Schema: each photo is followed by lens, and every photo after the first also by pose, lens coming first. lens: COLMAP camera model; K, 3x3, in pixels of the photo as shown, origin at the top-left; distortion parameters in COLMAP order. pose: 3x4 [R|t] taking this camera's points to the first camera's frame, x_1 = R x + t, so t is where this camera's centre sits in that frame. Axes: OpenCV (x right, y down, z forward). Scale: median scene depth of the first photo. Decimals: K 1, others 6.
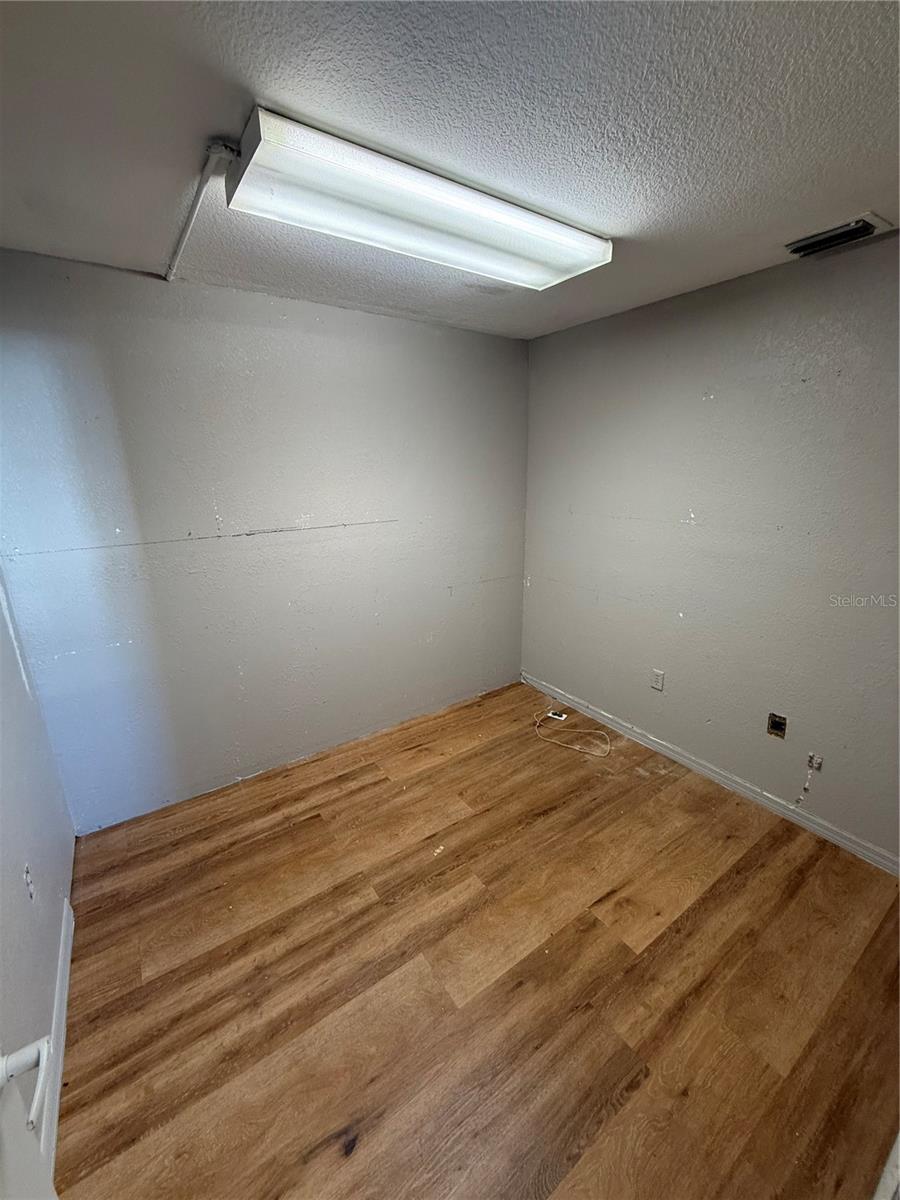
lens RADIAL K [[475.9, 0, 450.9], [0, 475.9, 601.2], [0, 0, 1]] dist [-0.000309, -0.000122]
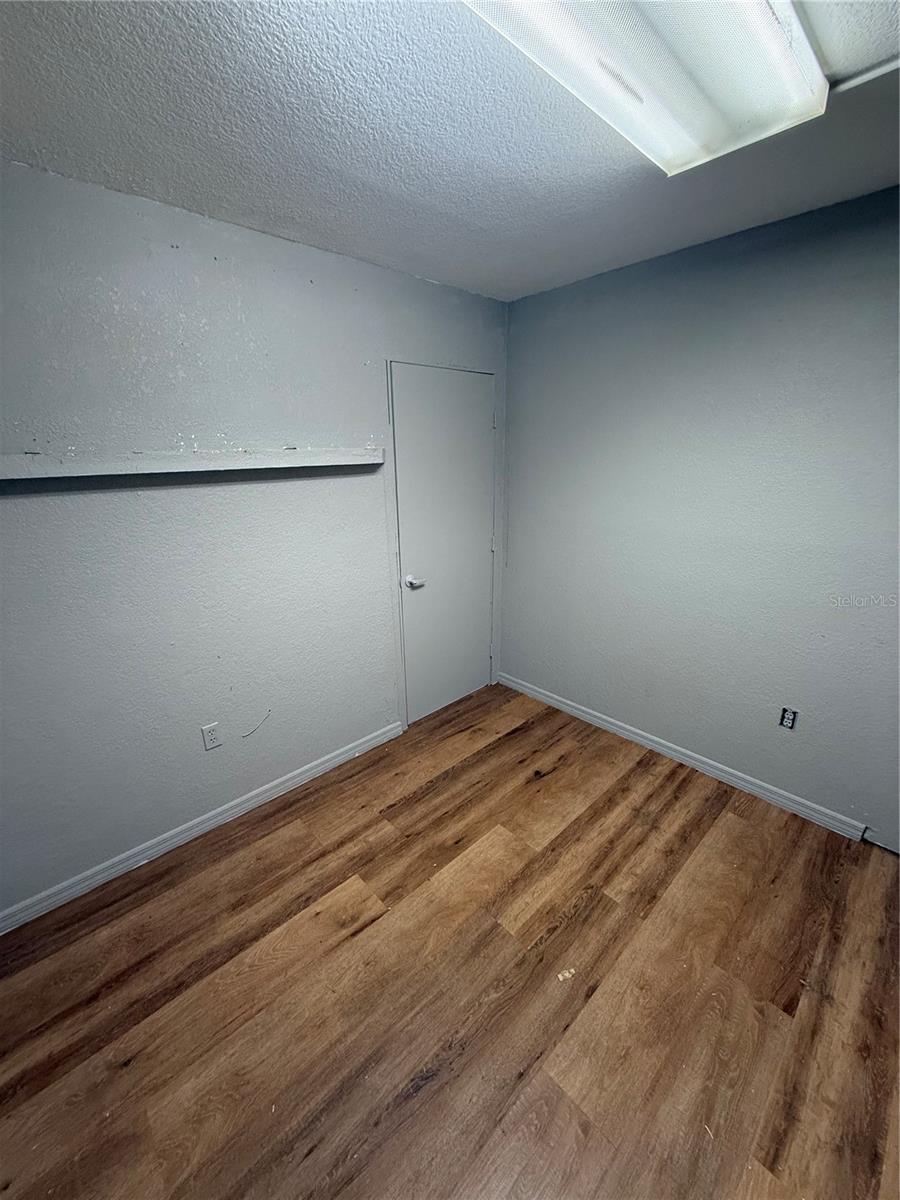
lens RADIAL K [[475.9, 0, 448.7], [0, 475.9, 598.7], [0, 0, 1]] dist [-0.000309, -0.000122]
pose [[-0.989748, 0.071263, -0.123778, 0.245765], [-0.010124, 0.829444, 0.558498, -0.420084], [0.142467, 0.554025, -0.820219, 1.478072]]
